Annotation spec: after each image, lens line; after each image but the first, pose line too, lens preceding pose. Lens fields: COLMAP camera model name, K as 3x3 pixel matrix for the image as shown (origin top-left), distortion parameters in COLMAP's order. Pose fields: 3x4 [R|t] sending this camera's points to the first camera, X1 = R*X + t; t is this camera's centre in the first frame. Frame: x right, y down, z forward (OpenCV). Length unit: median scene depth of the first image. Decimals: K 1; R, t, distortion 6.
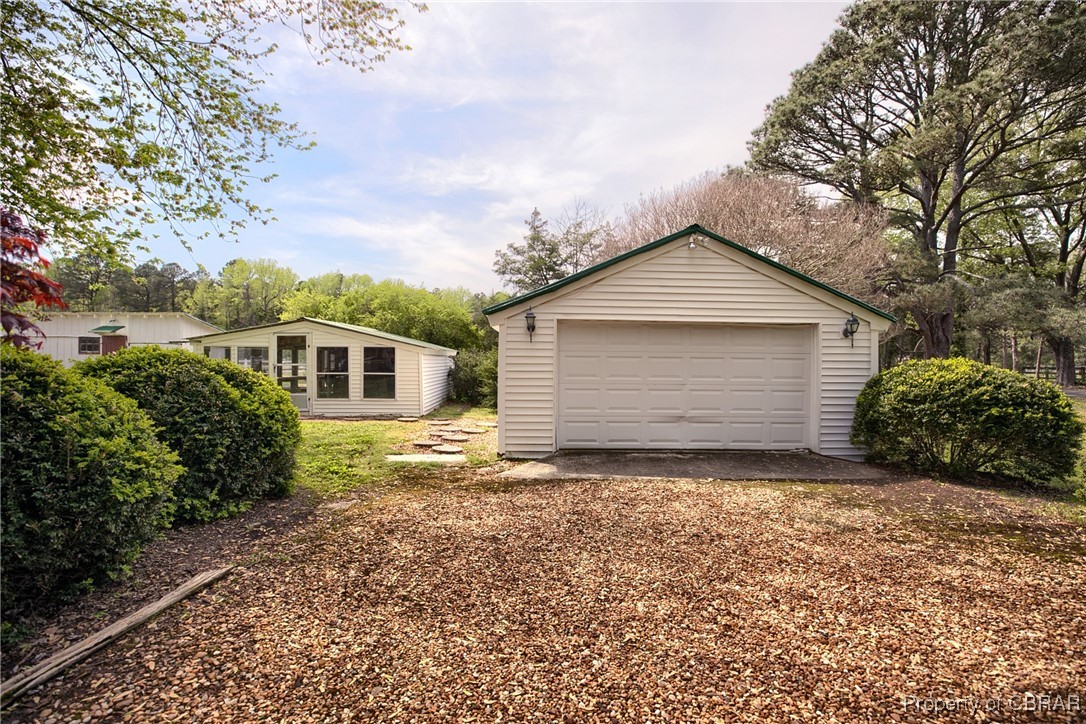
lens RADIAL K [[516.6, 0, 543.0], [0, 516.6, 362.0], [0, 0, 1]] dist [0.001539, 0.000536]
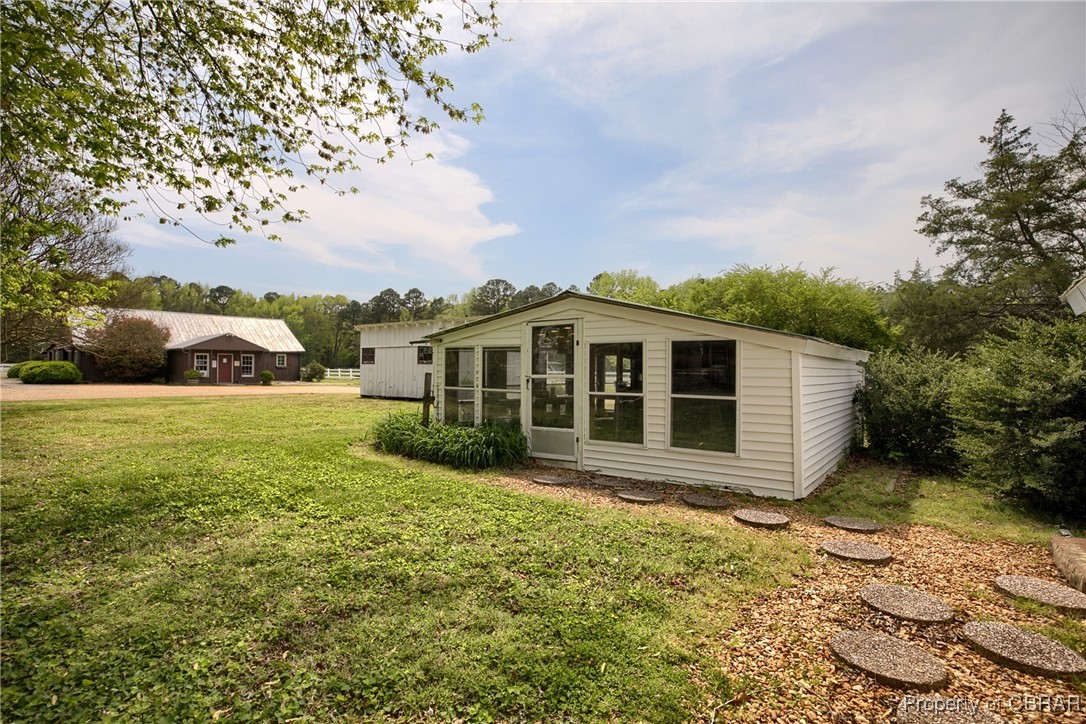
lens RADIAL K [[533.2, 0, 543.0], [0, 533.2, 362.0], [0, 0, 1]] dist [-0.023351, 0.000440]
pose [[0.779763, -0.008828, -0.626012, -0.059071], [-0.006298, 0.999739, -0.021943, 0.000895], [0.626043, 0.021053, 0.779504, 0.249155]]
